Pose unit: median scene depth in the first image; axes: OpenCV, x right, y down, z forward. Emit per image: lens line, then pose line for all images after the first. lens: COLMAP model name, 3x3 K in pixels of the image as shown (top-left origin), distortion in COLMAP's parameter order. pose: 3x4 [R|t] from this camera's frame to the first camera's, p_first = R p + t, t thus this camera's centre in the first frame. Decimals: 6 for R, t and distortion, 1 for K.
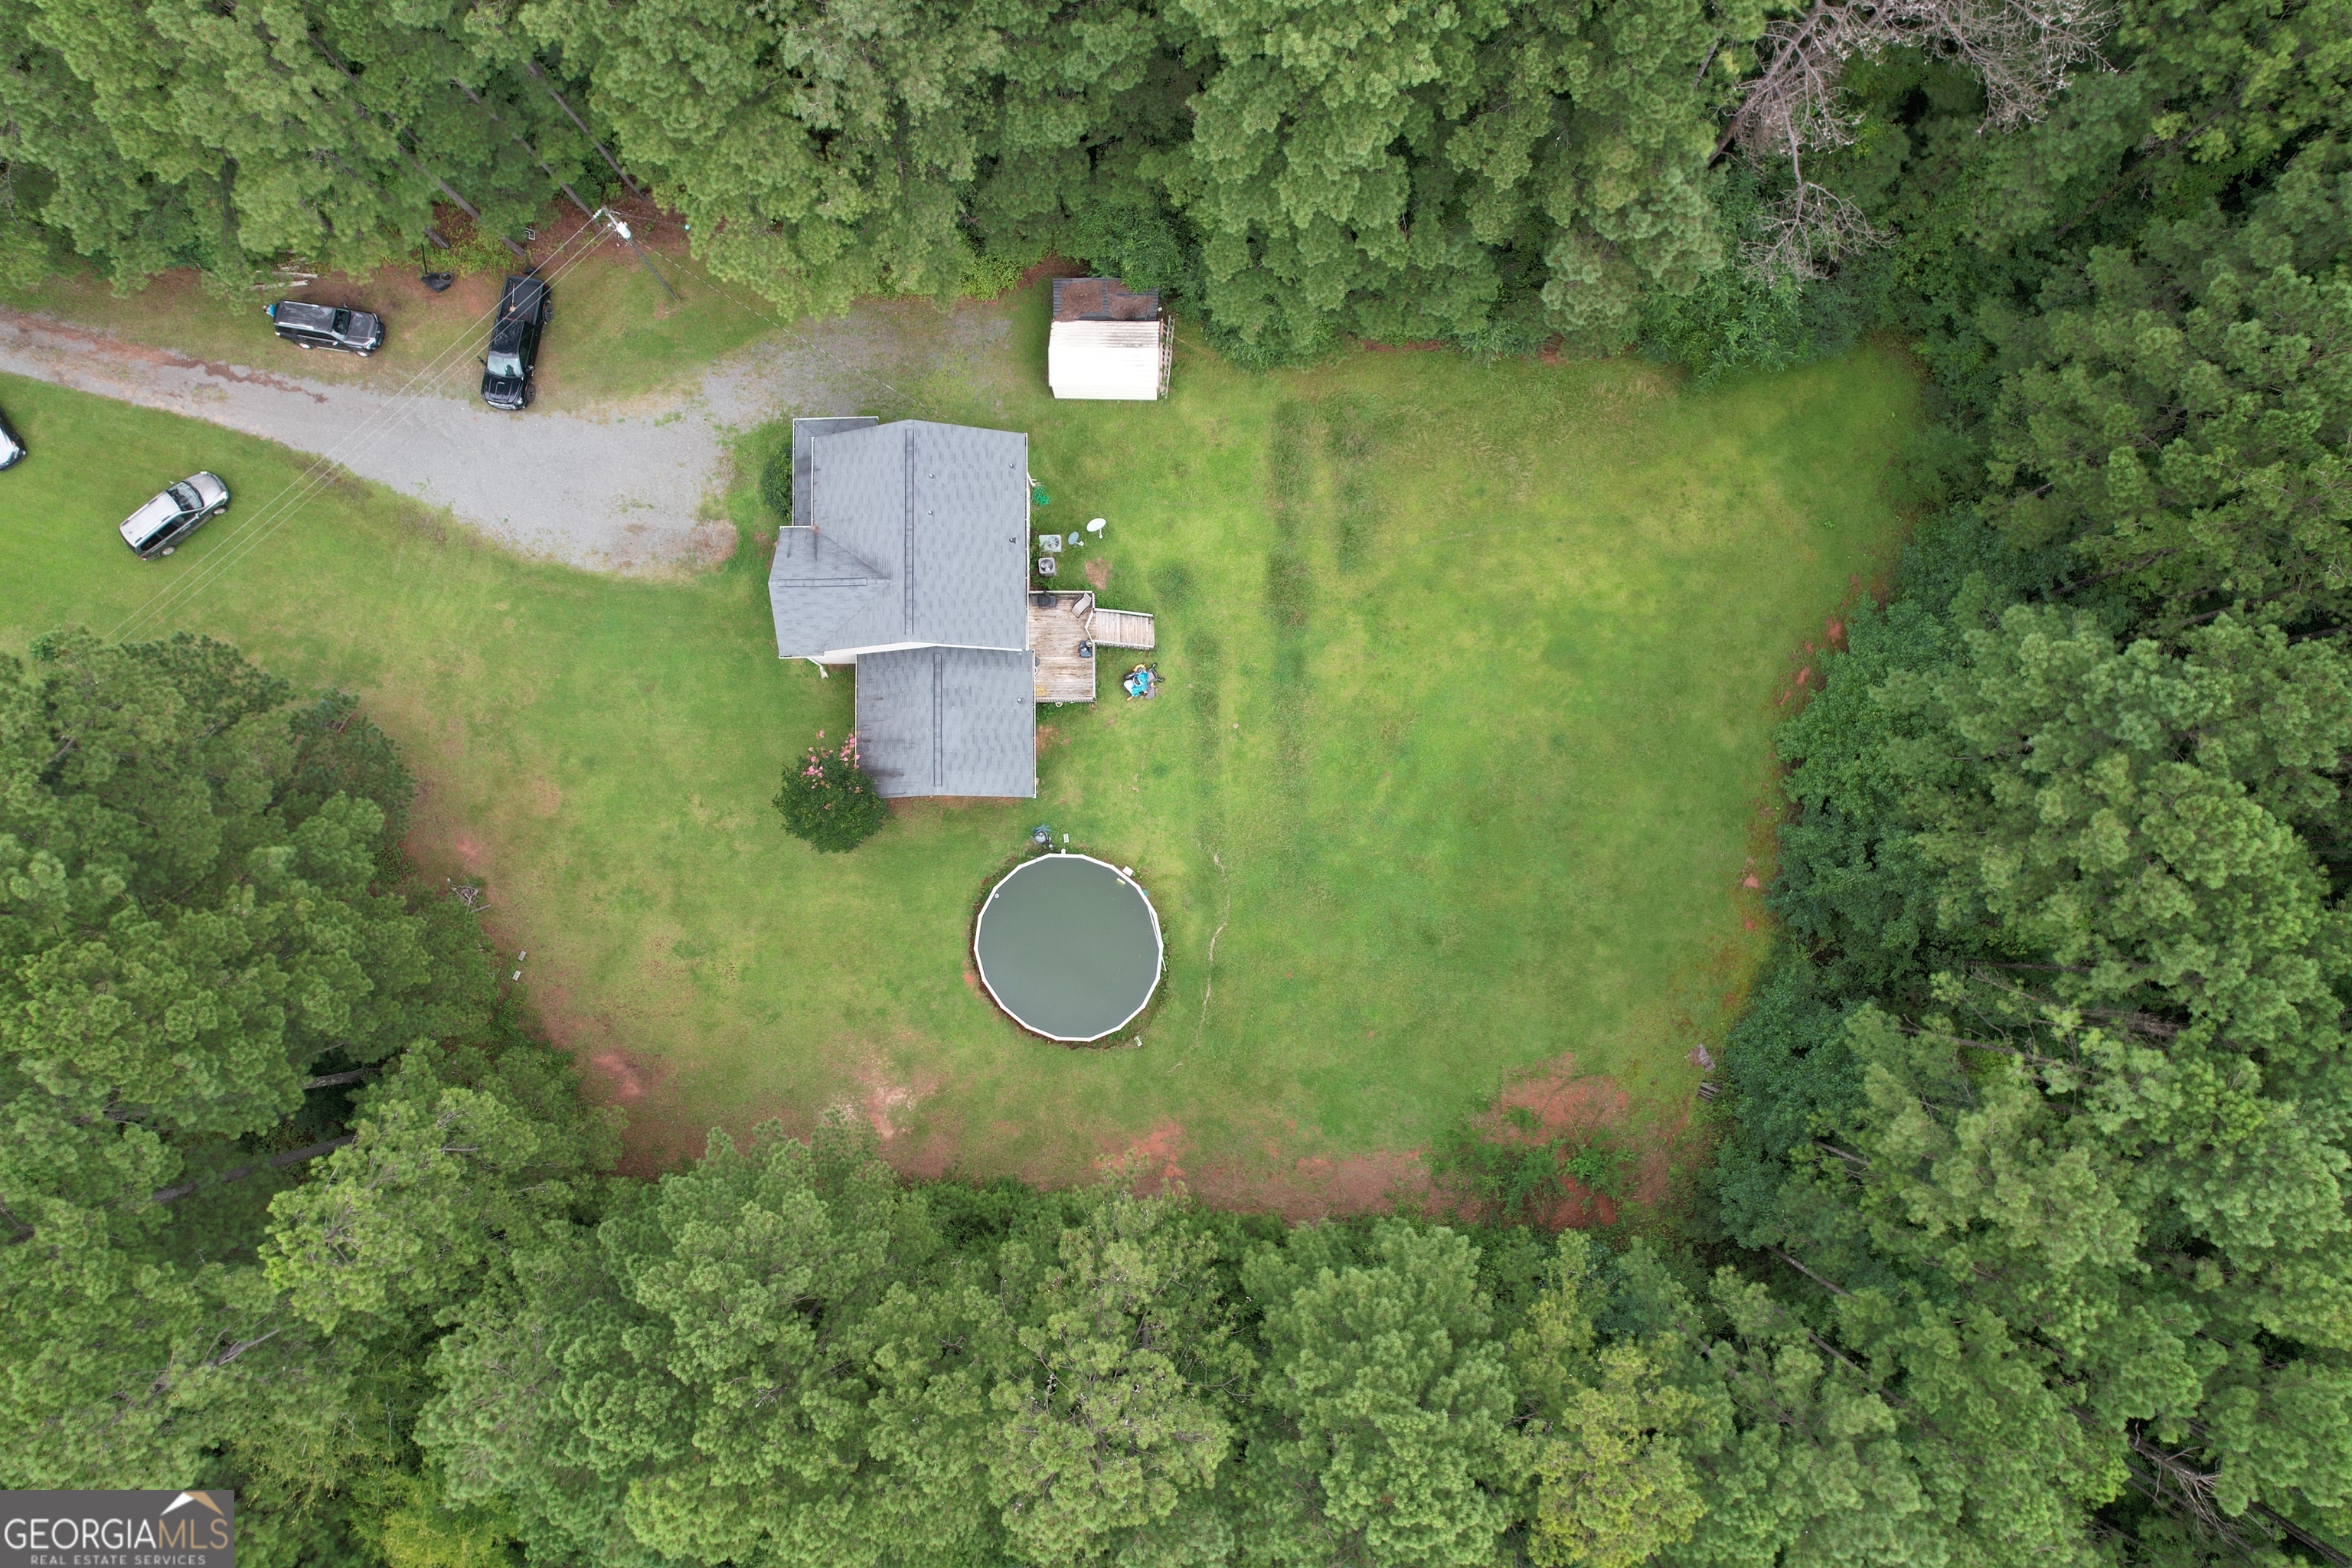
lens RADIAL K [[1511.9, 0, 1187.4], [0, 1511.9, 768.2], [0, 0, 1]] dist [-0.036722, 0.024007]
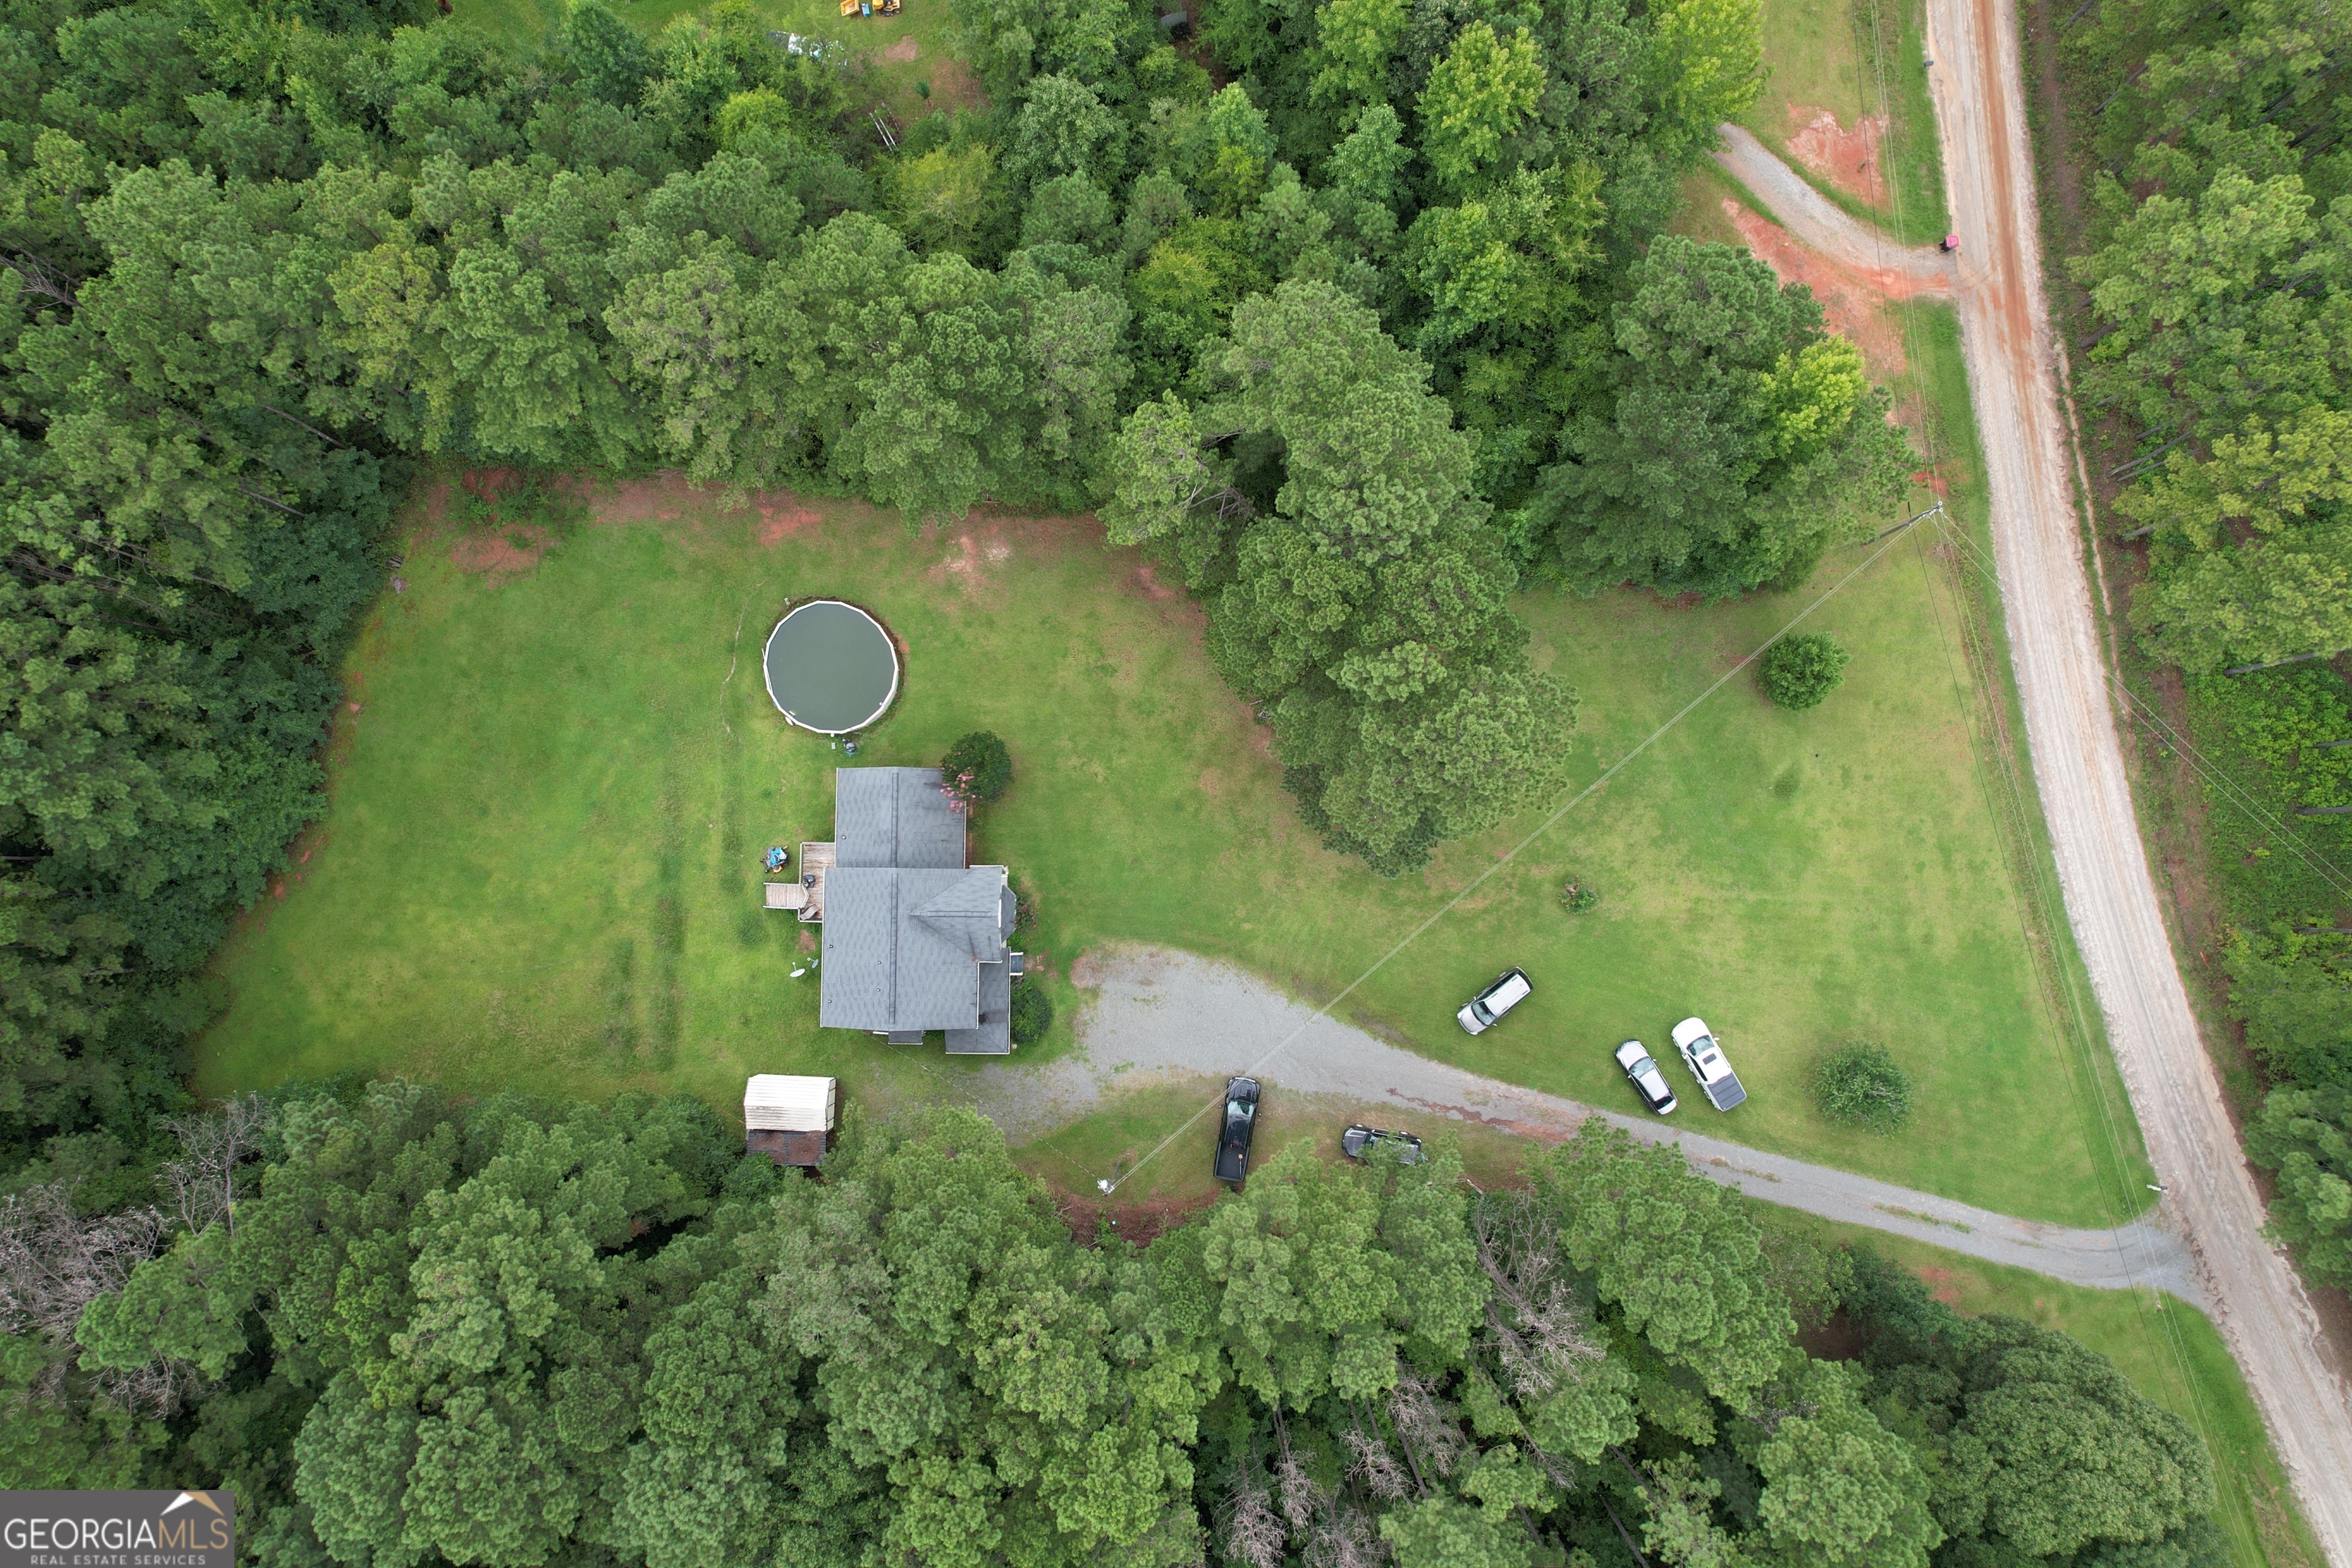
lens RADIAL K [[1511.9, 0, 1182.3], [0, 1511.9, 785.4], [0, 0, 1]] dist [-0.036722, 0.024007]
pose [[-0.999615, -0.020766, 0.018420, -0.425464], [0.023312, -0.988272, 0.150916, -0.190487], [0.015070, 0.151287, 0.988375, -0.354832]]
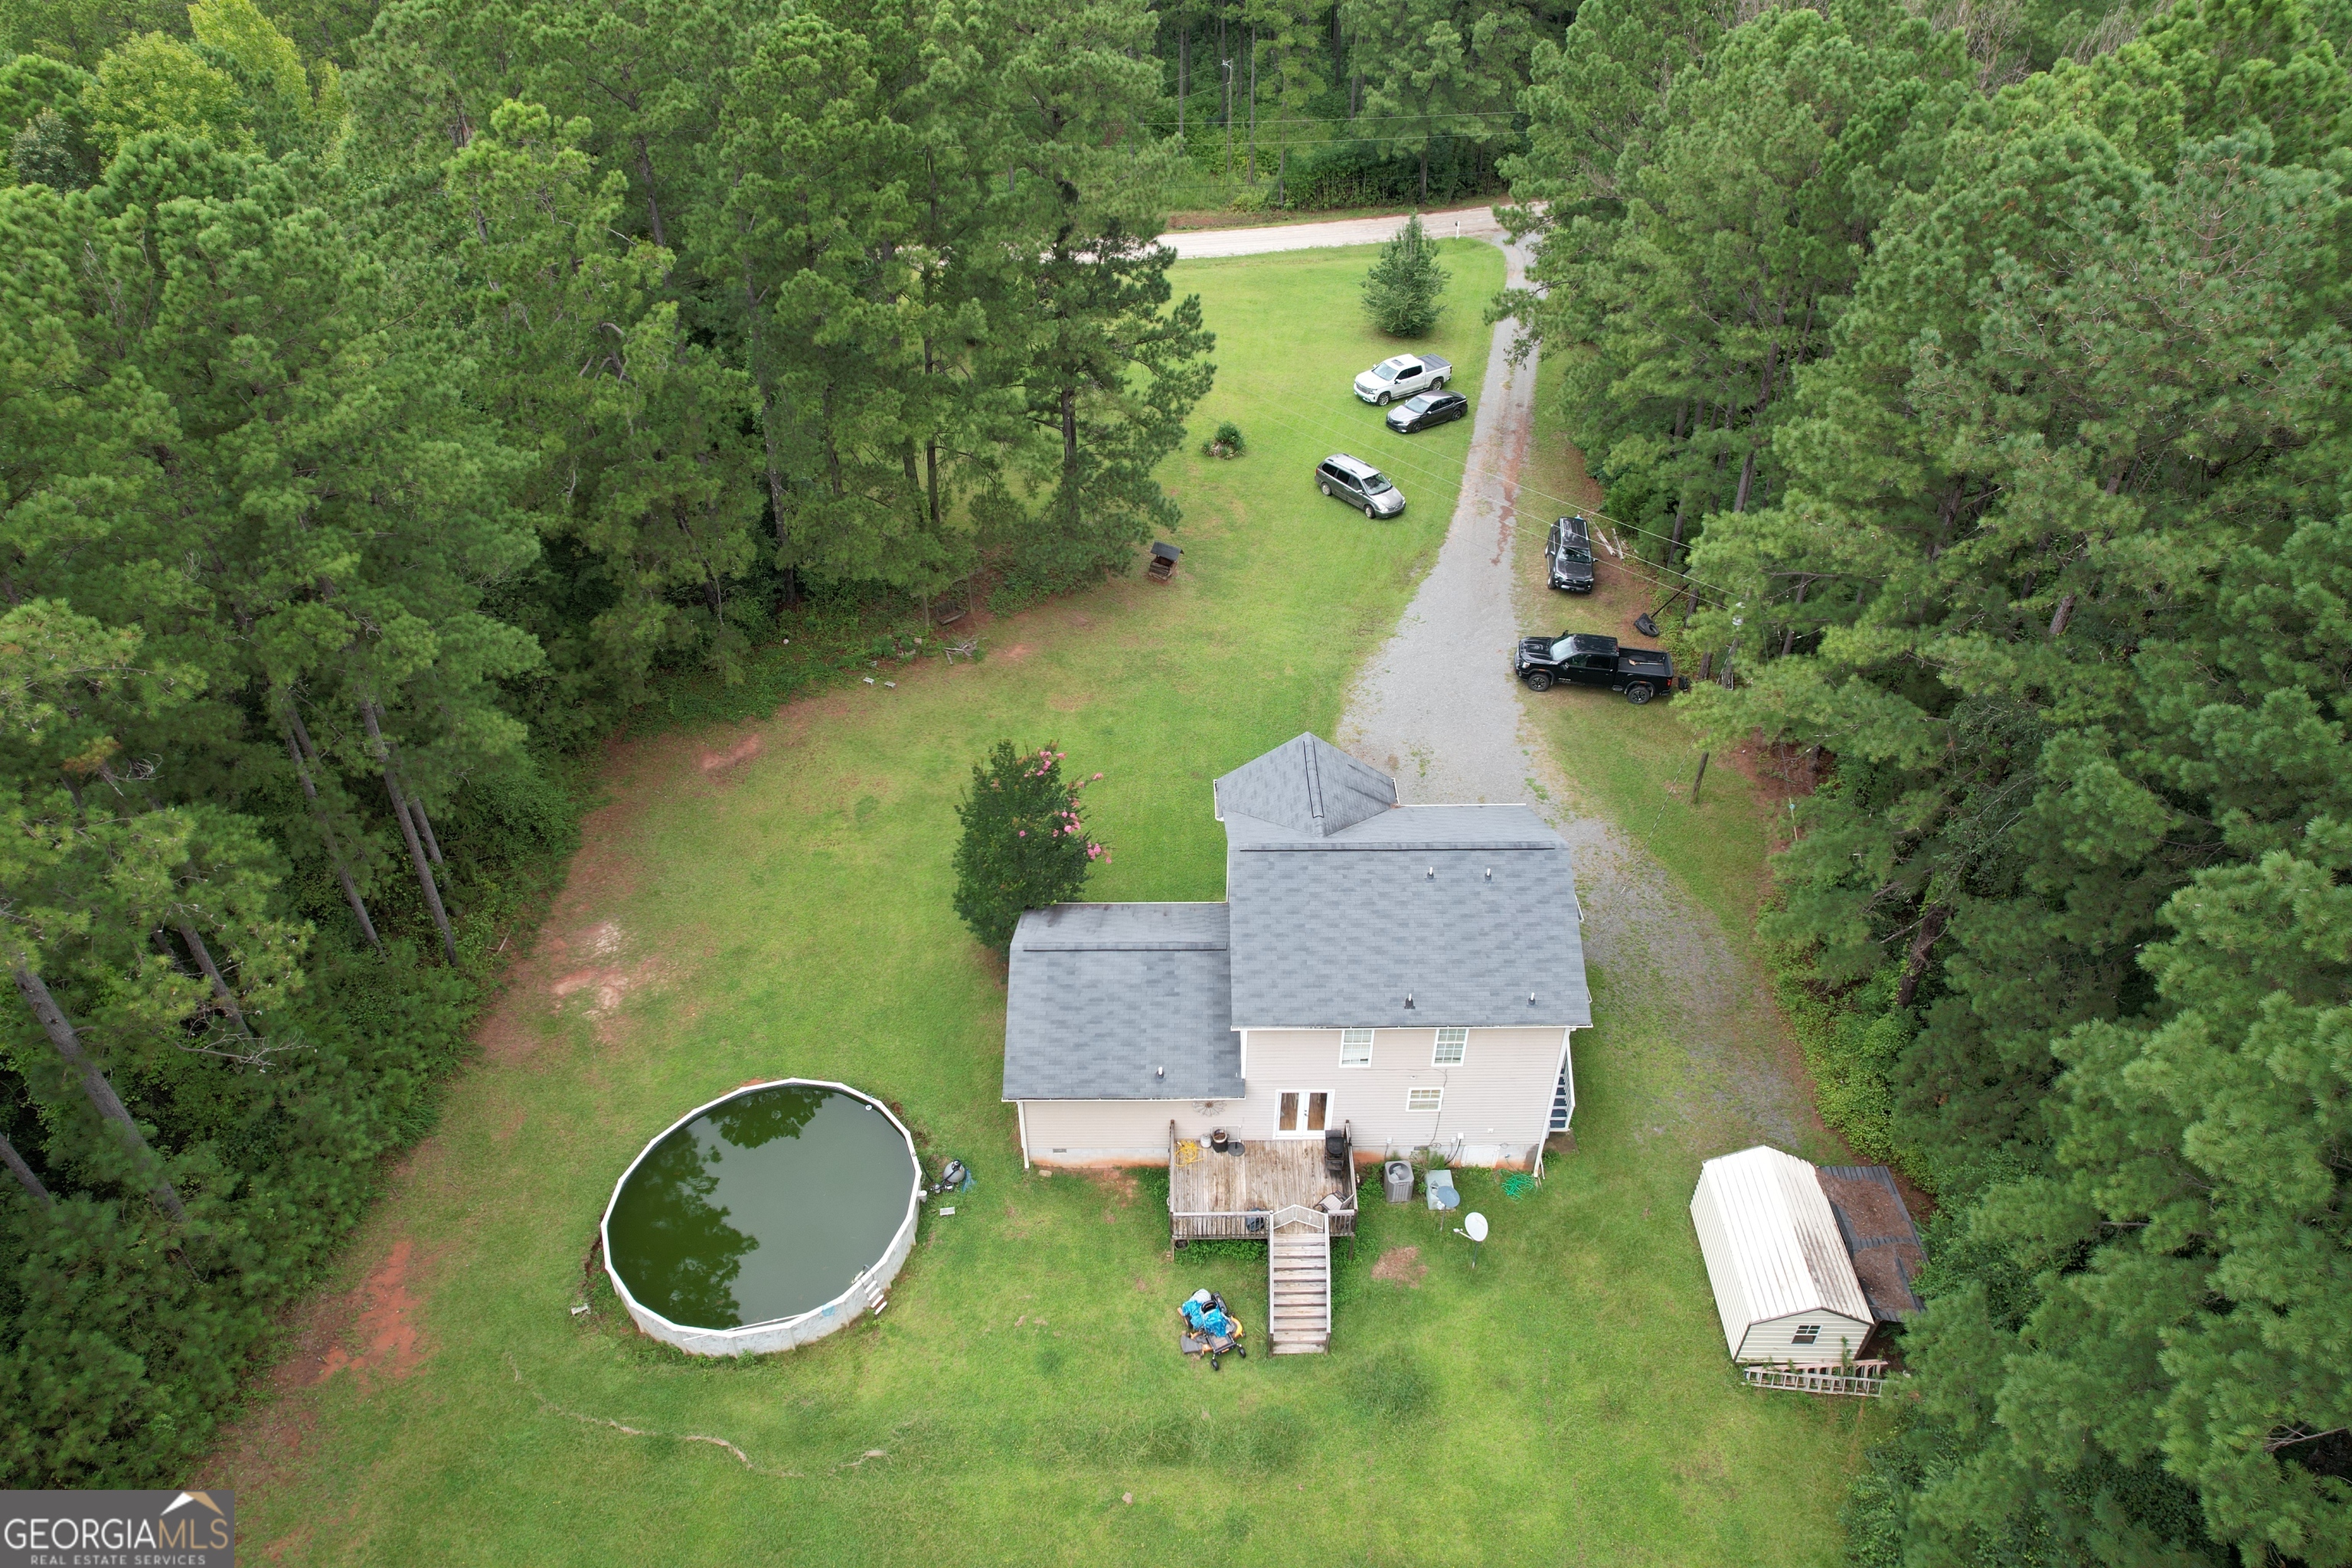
lens RADIAL K [[1511.9, 0, 1177.9], [0, 1511.9, 785.5], [0, 0, 1]] dist [-0.036722, 0.024007]
pose [[-0.006949, 0.625104, -0.780510, 0.283595], [-0.997212, 0.053662, 0.051856, -0.086010], [0.074299, 0.778695, 0.622988, 0.498978]]
